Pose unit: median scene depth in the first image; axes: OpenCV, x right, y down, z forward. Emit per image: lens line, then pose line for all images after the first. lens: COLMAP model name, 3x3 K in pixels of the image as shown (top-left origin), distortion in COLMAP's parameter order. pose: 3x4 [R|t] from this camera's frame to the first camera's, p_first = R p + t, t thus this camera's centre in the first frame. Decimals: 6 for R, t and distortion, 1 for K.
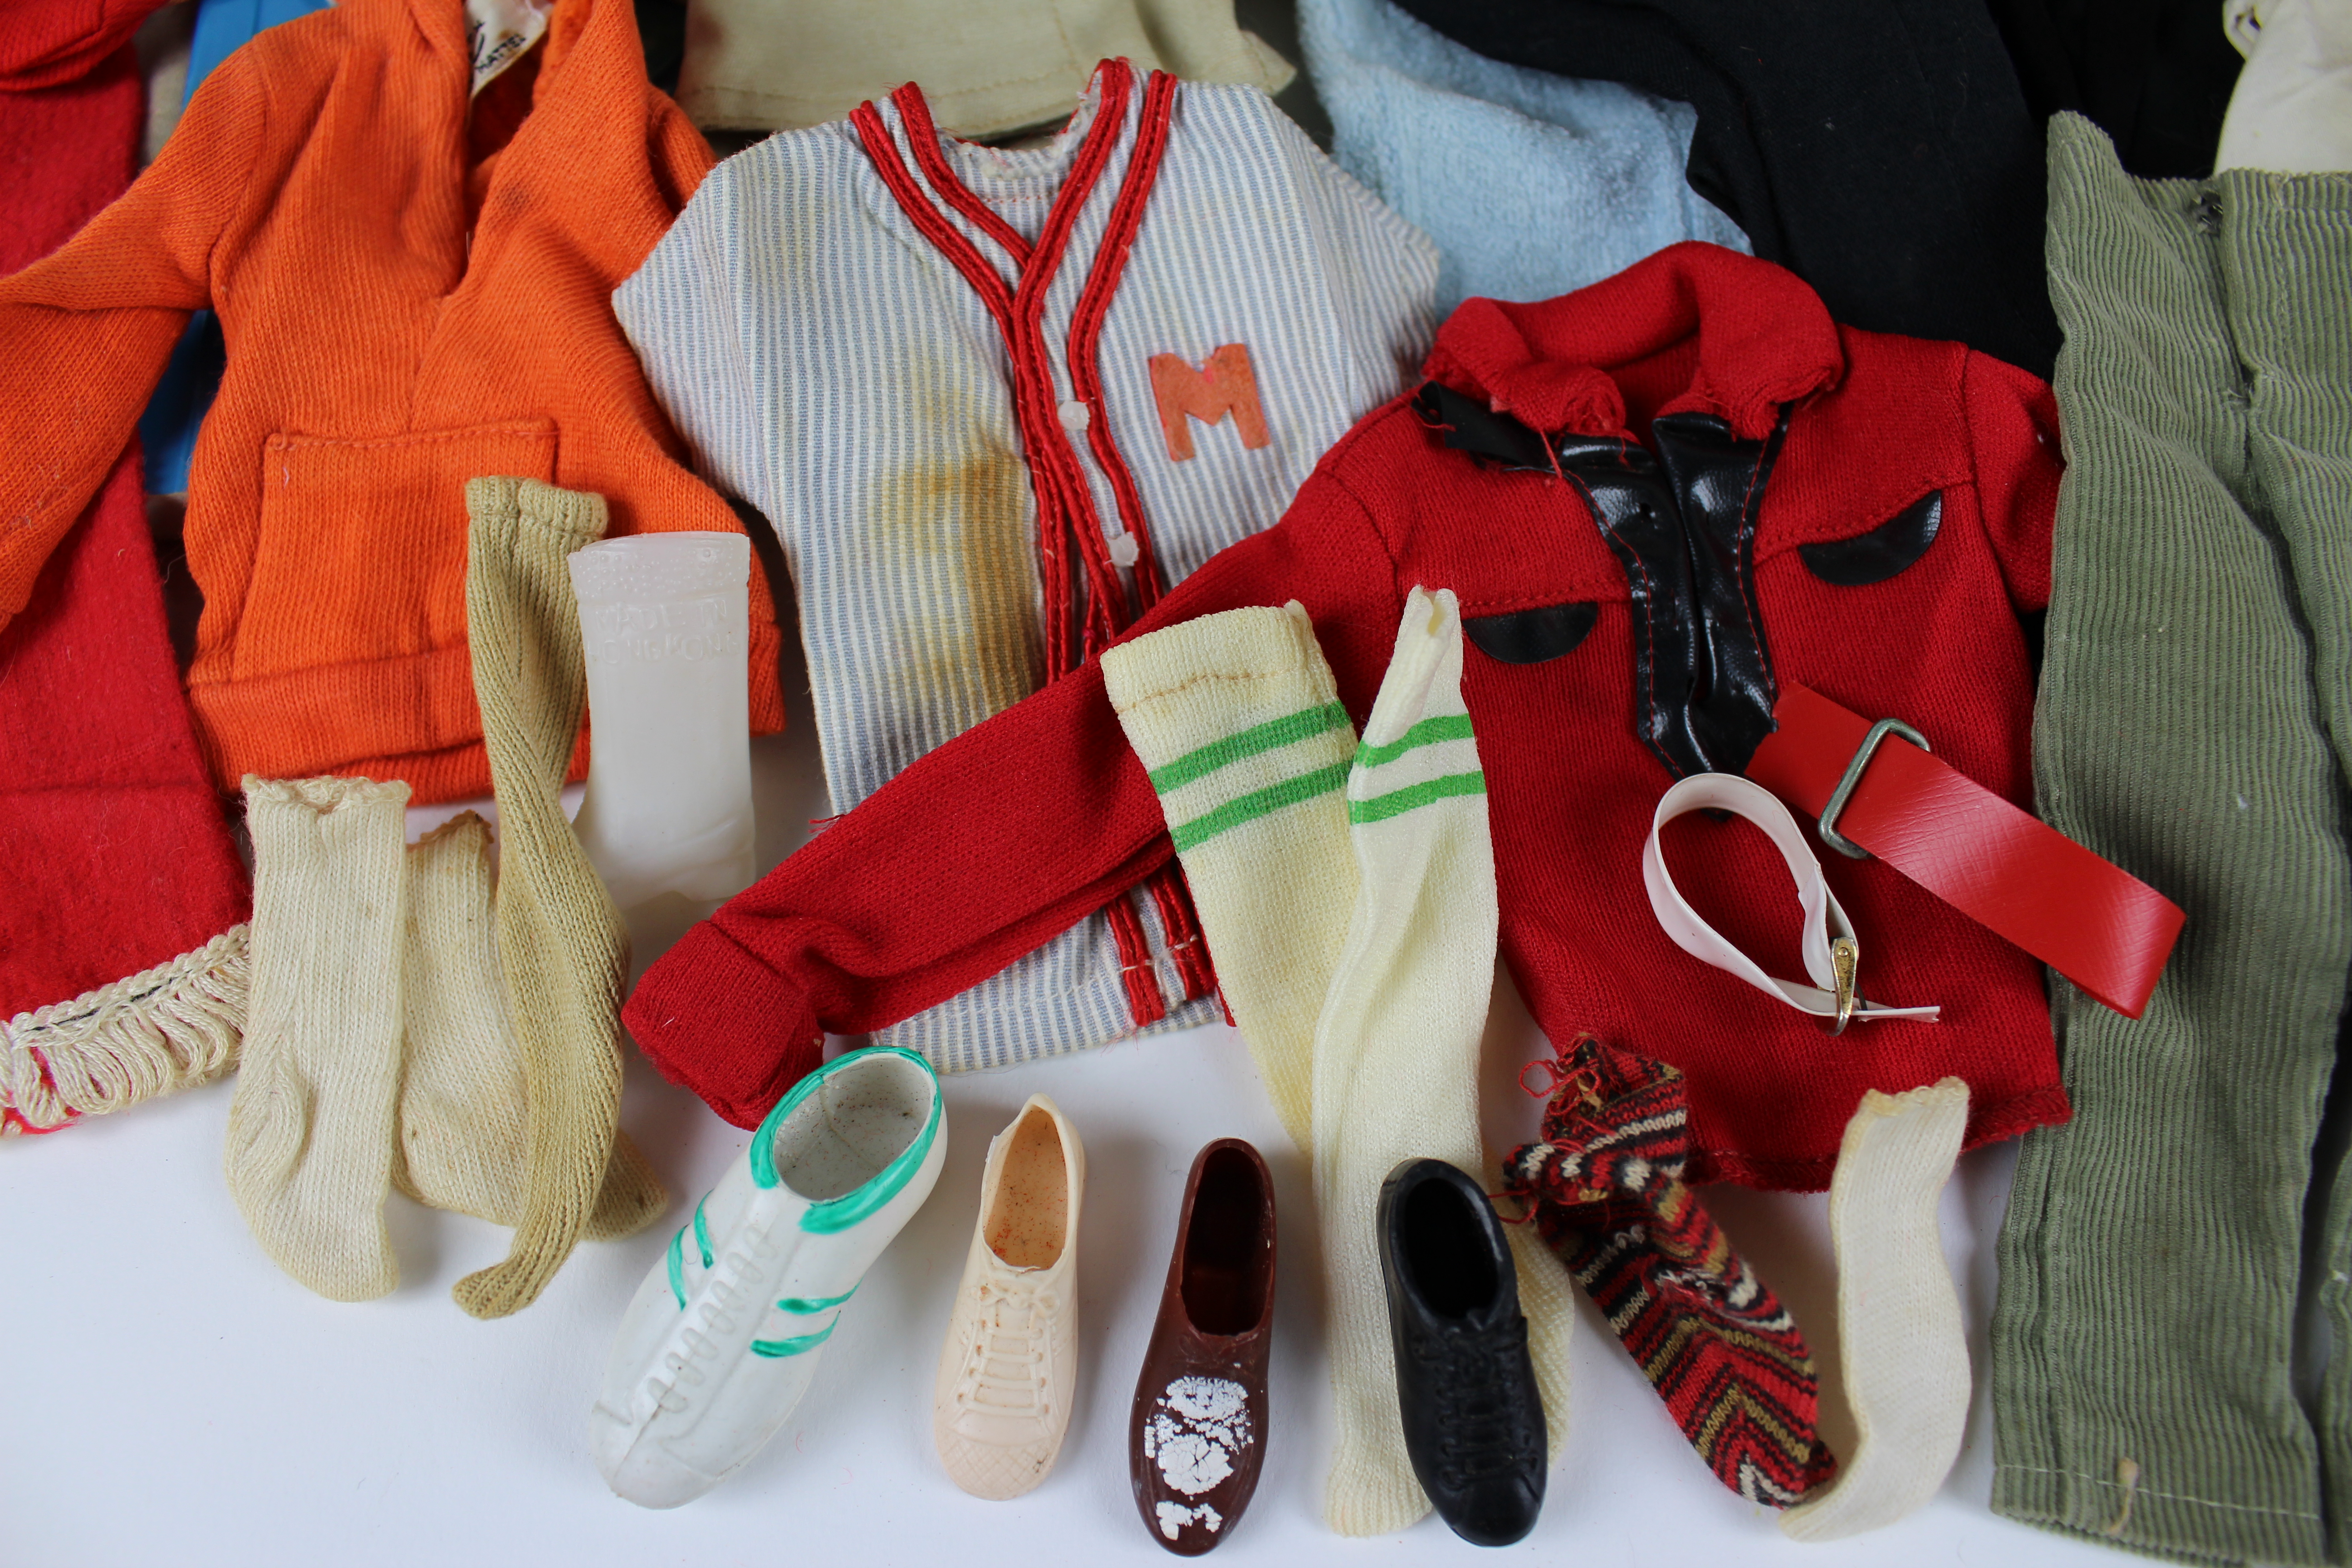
lens RADIAL K [[1907.2, 0, 1163.1], [0, 1907.2, 780.8], [0, 0, 1]] dist [-0.177820, 0.131320]
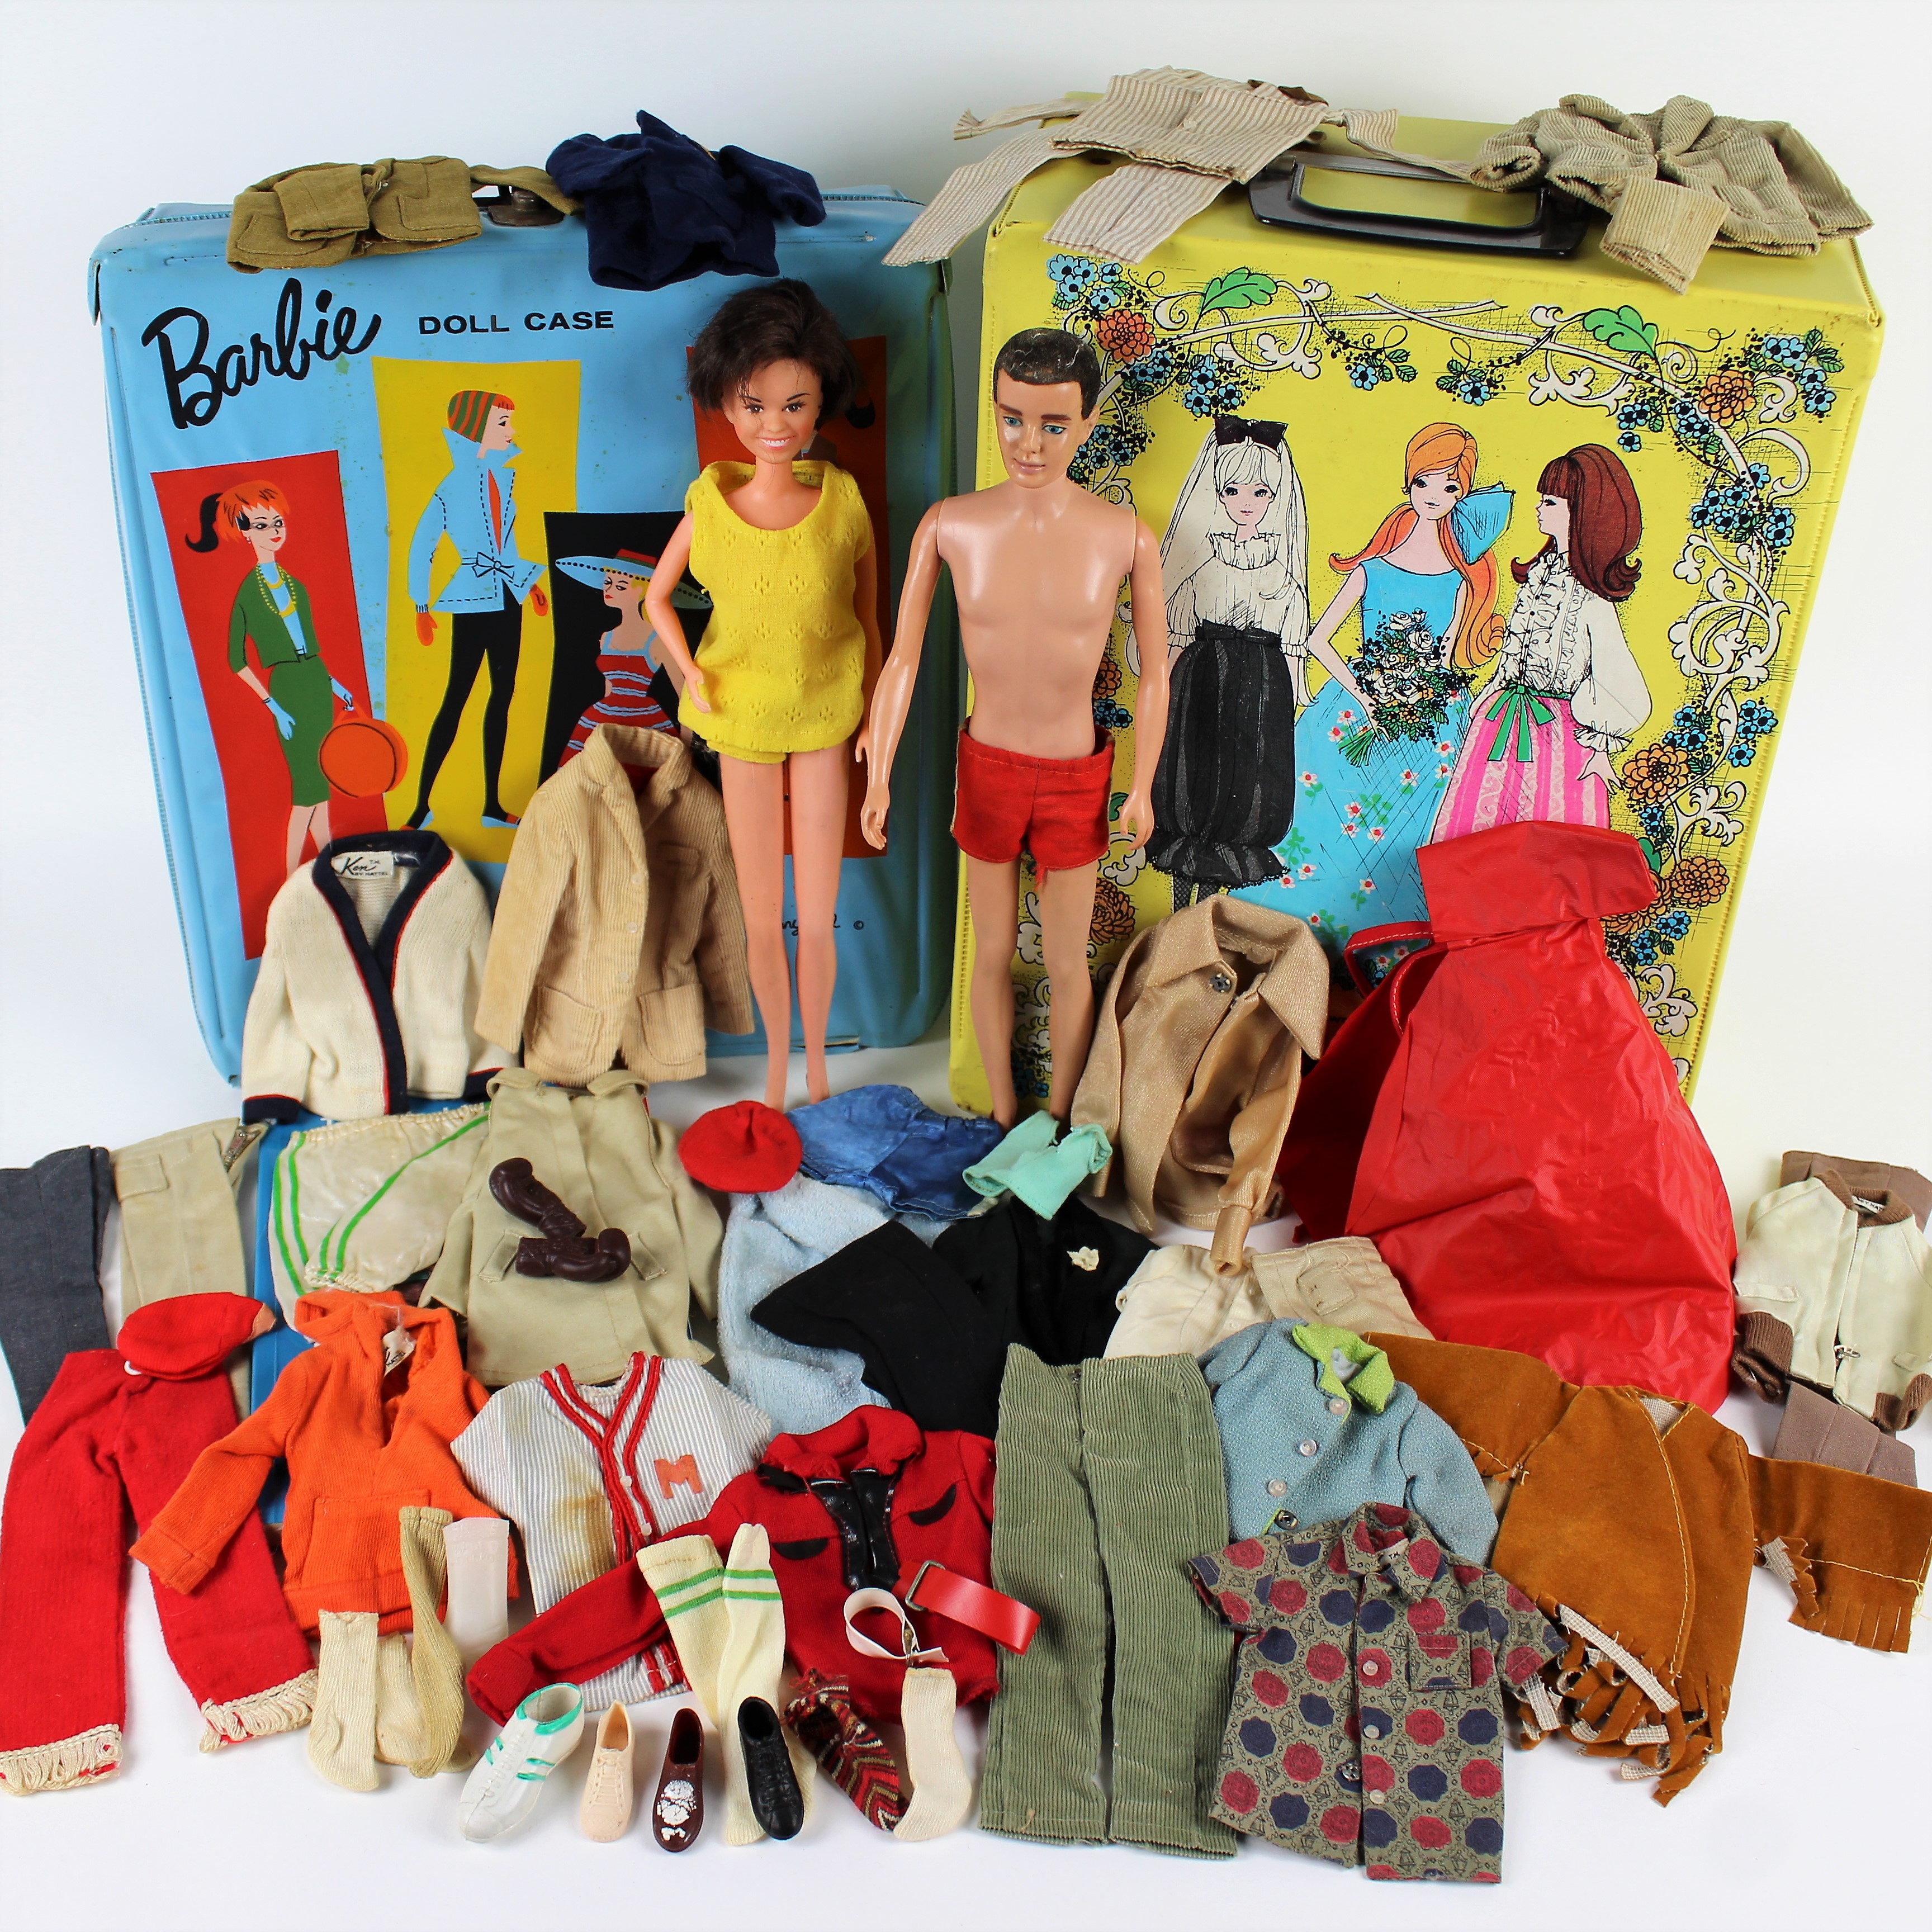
lens RADIAL K [[2380.0, 0, 903.9], [0, 2380.0, 964.3], [0, 0, 1]] dist [-0.170027, 0.141504]
pose [[0.996740, -0.049443, 0.063749, 0.169681], [0.075444, 0.851172, -0.519437, 0.955134], [-0.028579, 0.522553, 0.852128, -2.252218]]
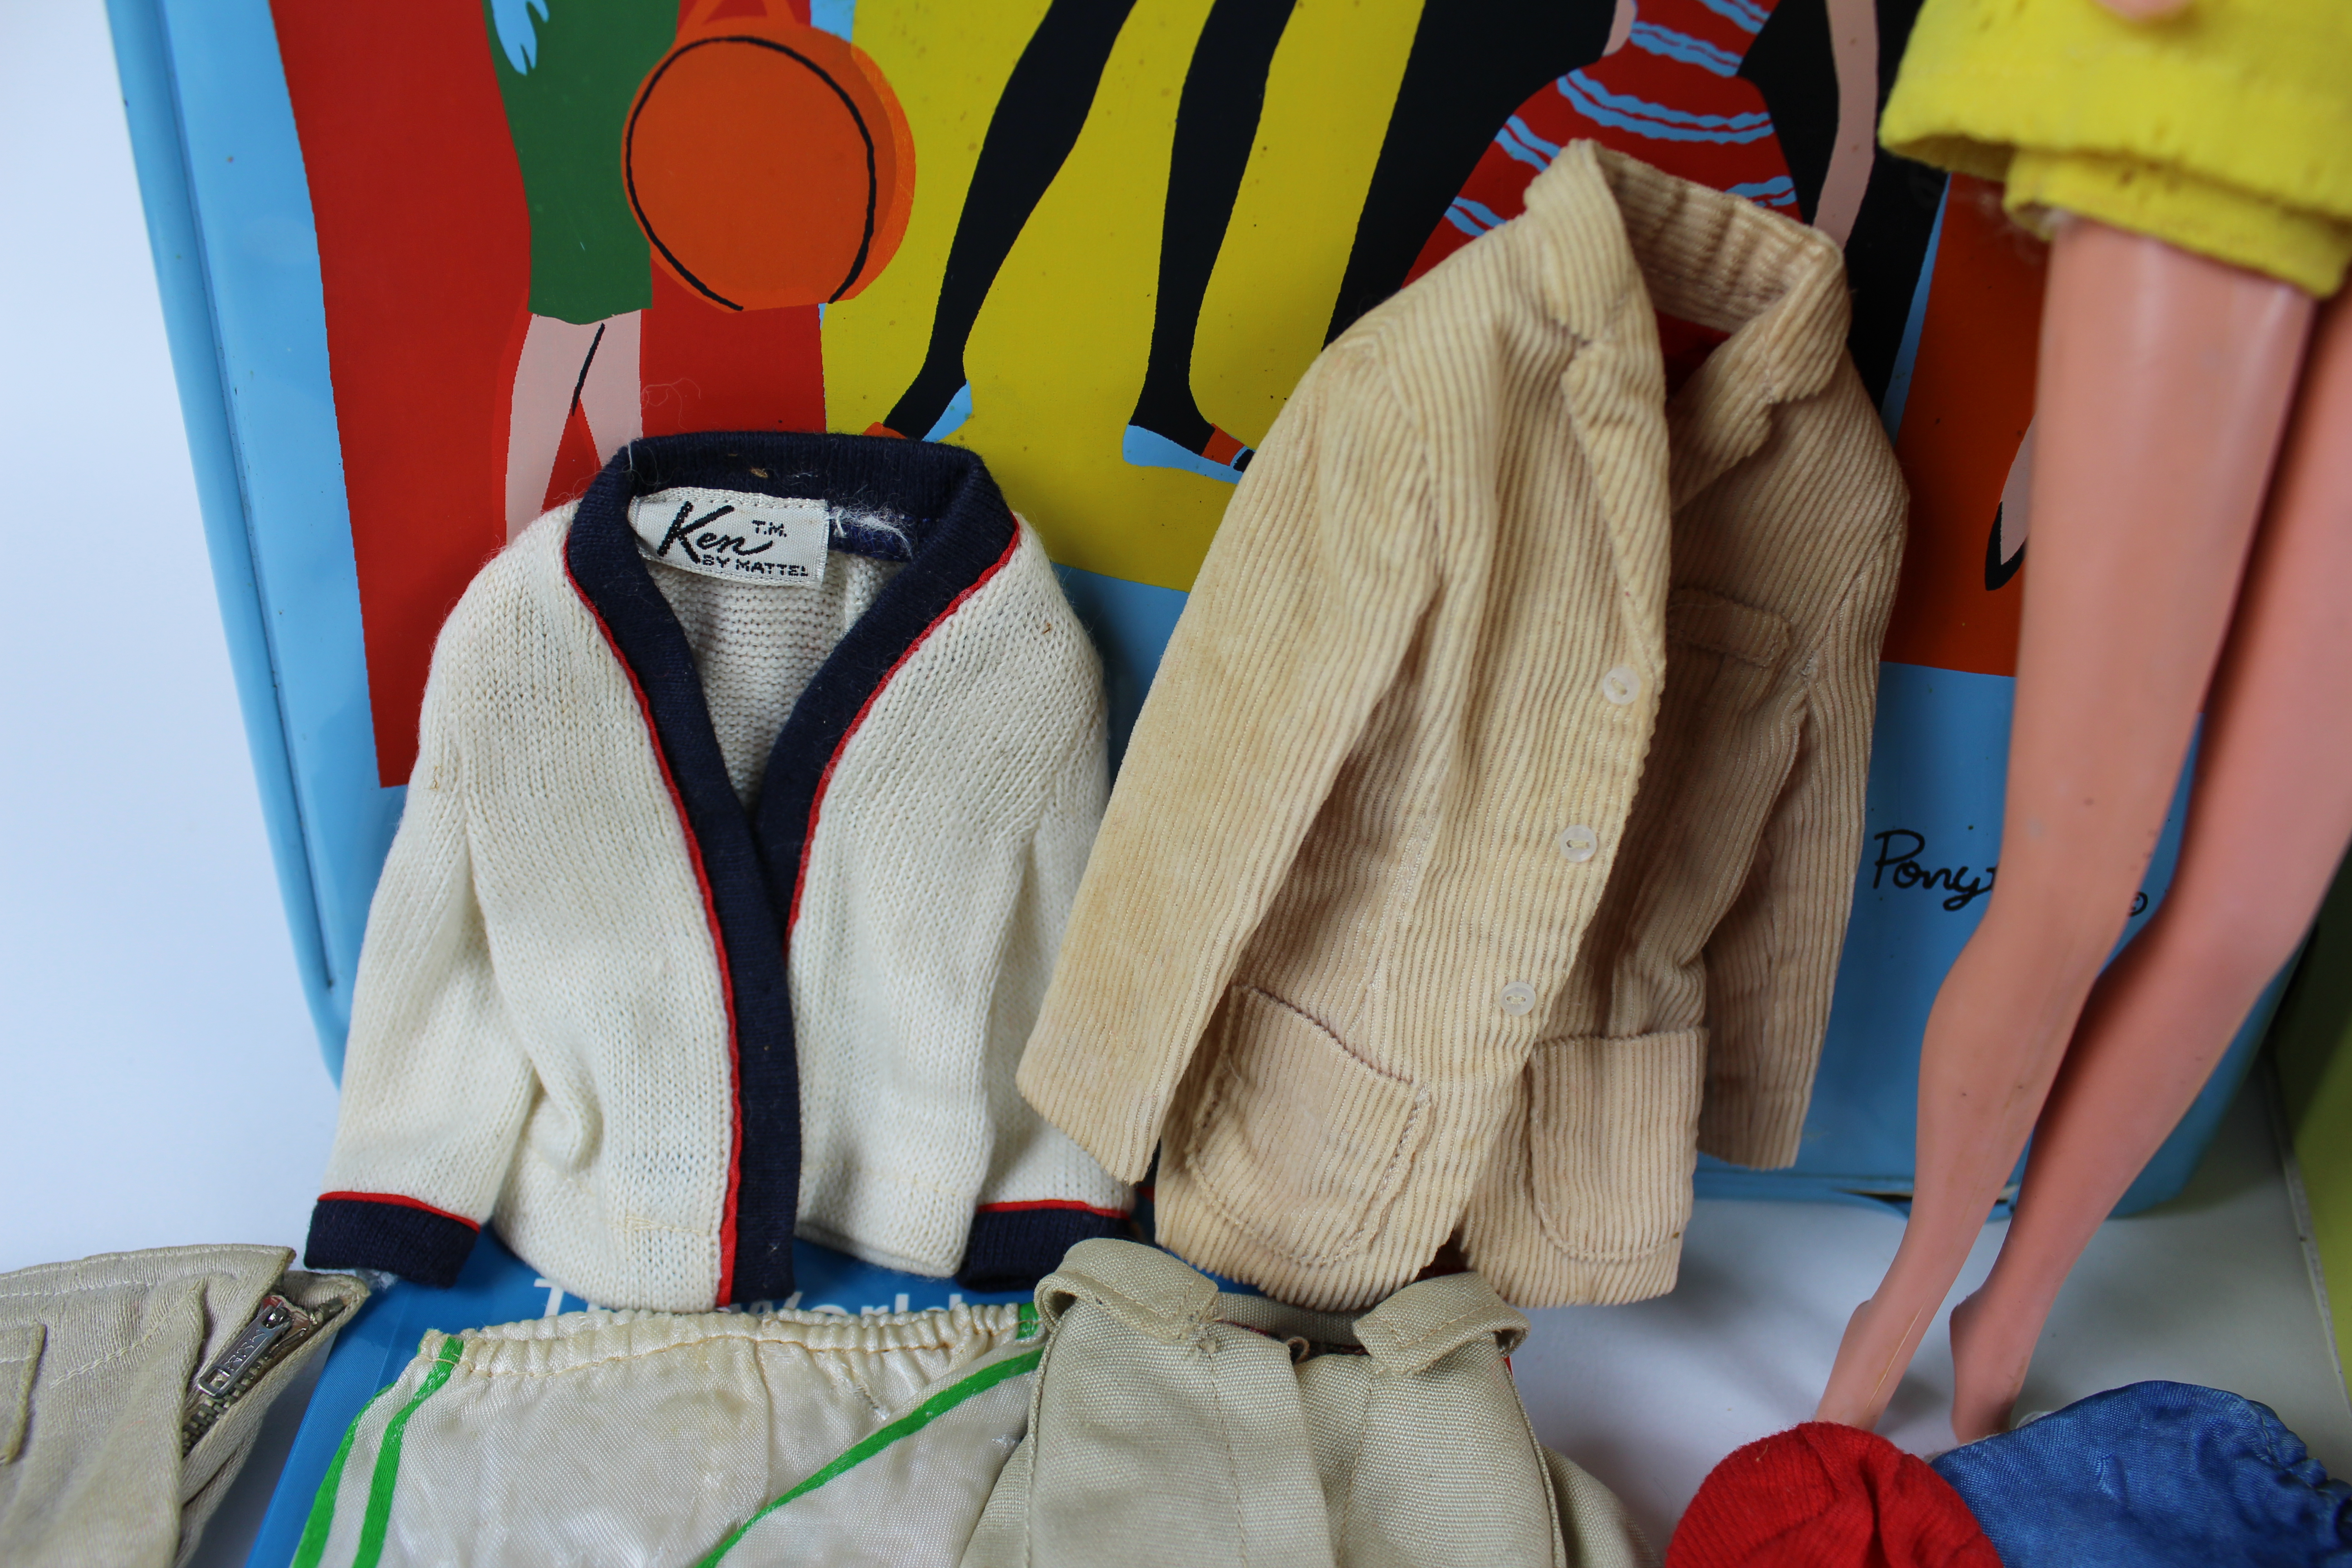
lens RADIAL K [[1872.7, 0, 1160.3], [0, 1872.7, 782.5], [0, 0, 1]] dist [-0.172649, 0.130715]
pose [[0.996577, 0.075907, -0.032758, -0.217996], [-0.081609, 0.839874, -0.536612, -0.740369], [-0.013220, 0.537448, 0.843193, 0.371754]]
